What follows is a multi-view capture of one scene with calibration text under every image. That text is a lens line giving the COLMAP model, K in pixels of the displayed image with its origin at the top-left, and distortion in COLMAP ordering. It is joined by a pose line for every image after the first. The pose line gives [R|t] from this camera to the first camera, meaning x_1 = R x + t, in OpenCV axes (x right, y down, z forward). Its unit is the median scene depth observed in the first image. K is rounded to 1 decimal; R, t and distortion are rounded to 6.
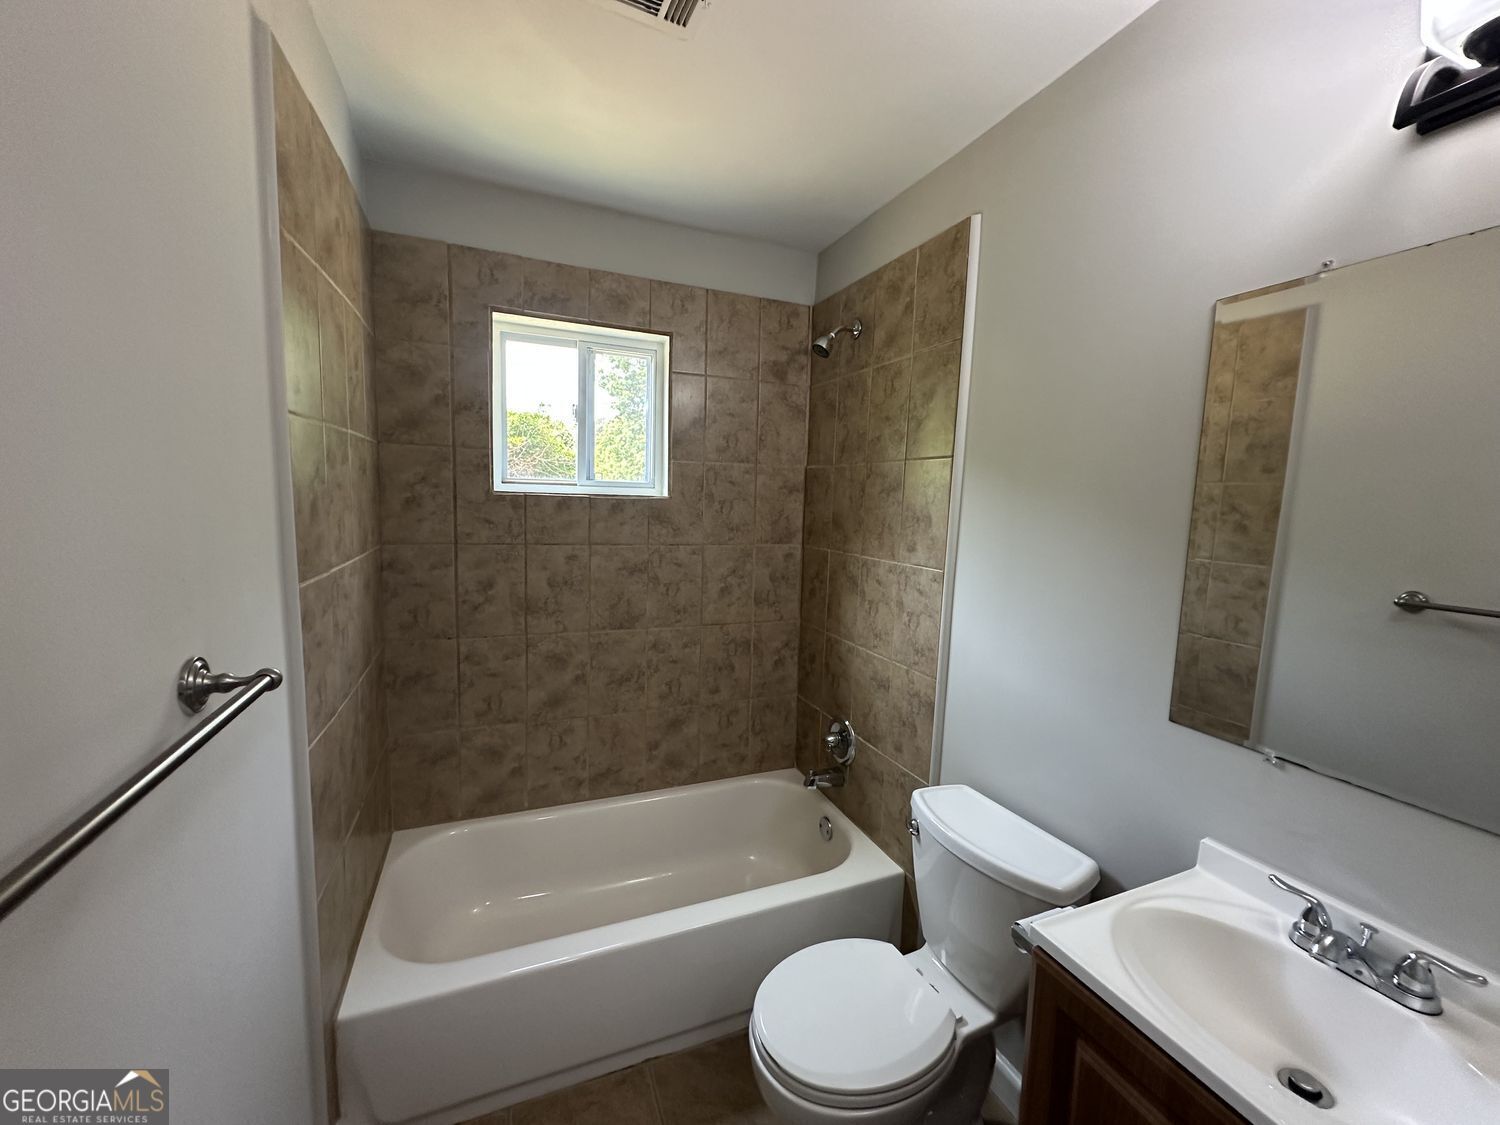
lens RADIAL K [[599.7, 0, 750.2], [0, 599.7, 560.6], [0, 0, 1]] dist [-0.002587, 0.000352]
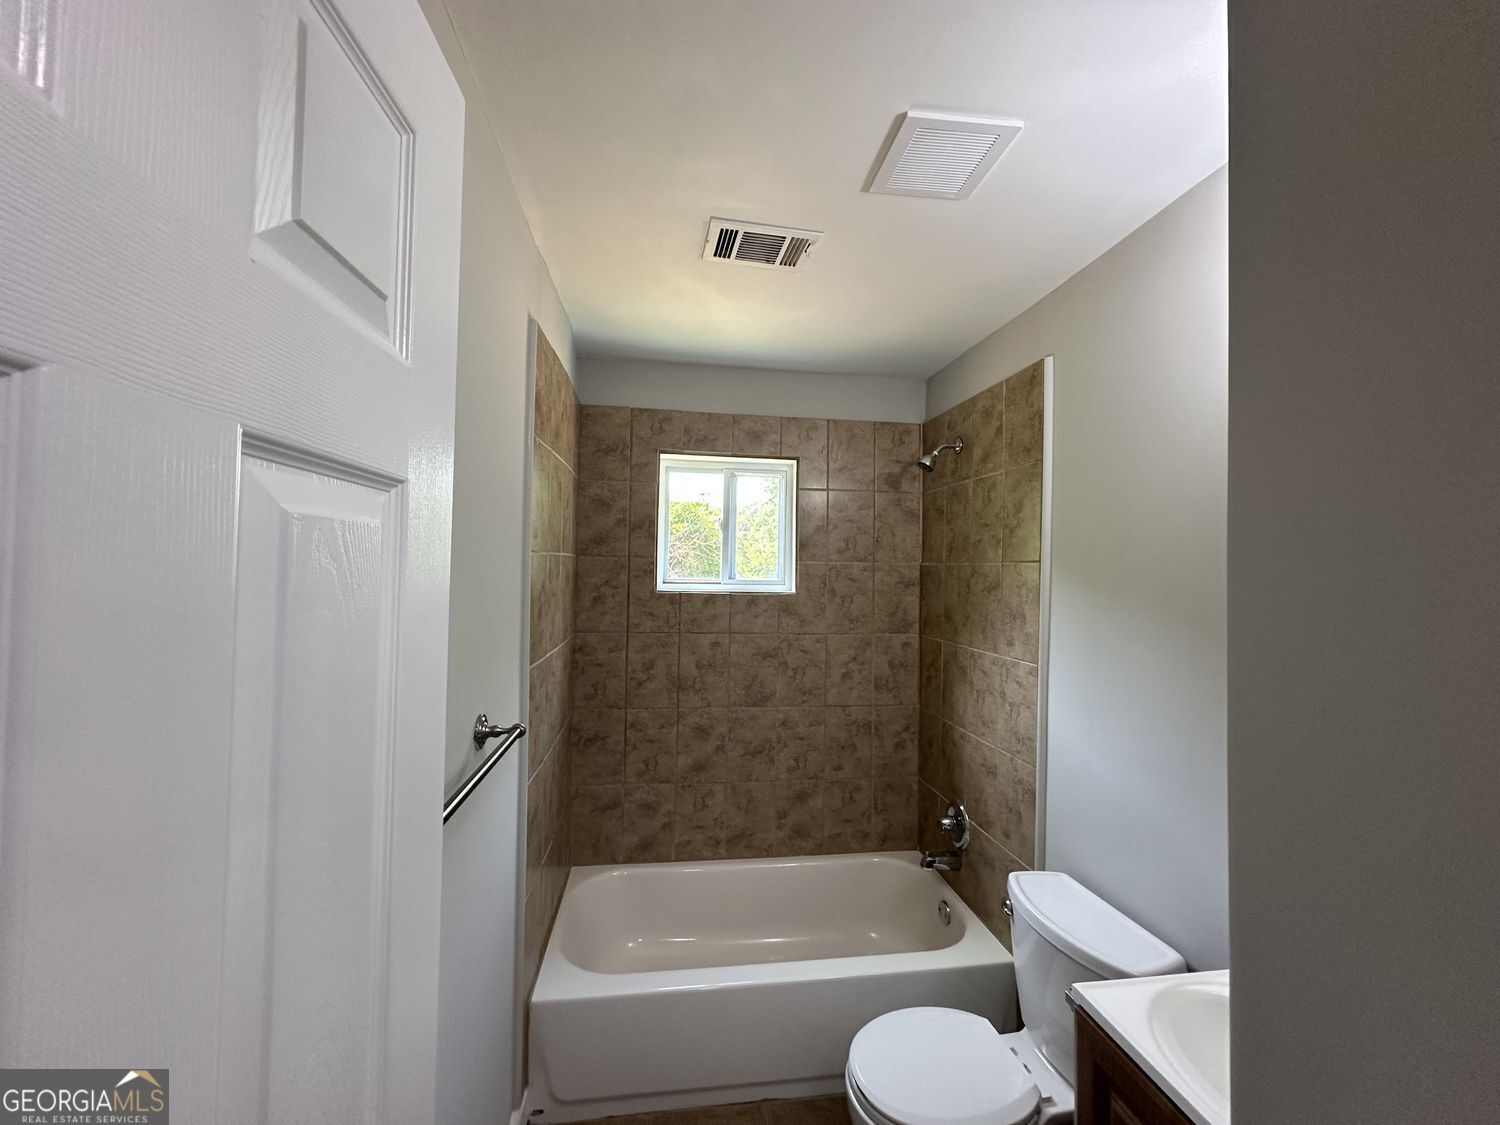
lens RADIAL K [[599.7, 0, 748.2], [0, 599.7, 558.7], [0, 0, 1]] dist [-0.002587, 0.000352]
pose [[0.967733, -0.018304, -0.251312, 0.080523], [-0.014539, 0.991641, -0.128209, -0.024453], [0.251558, 0.127726, 0.959377, -0.179079]]
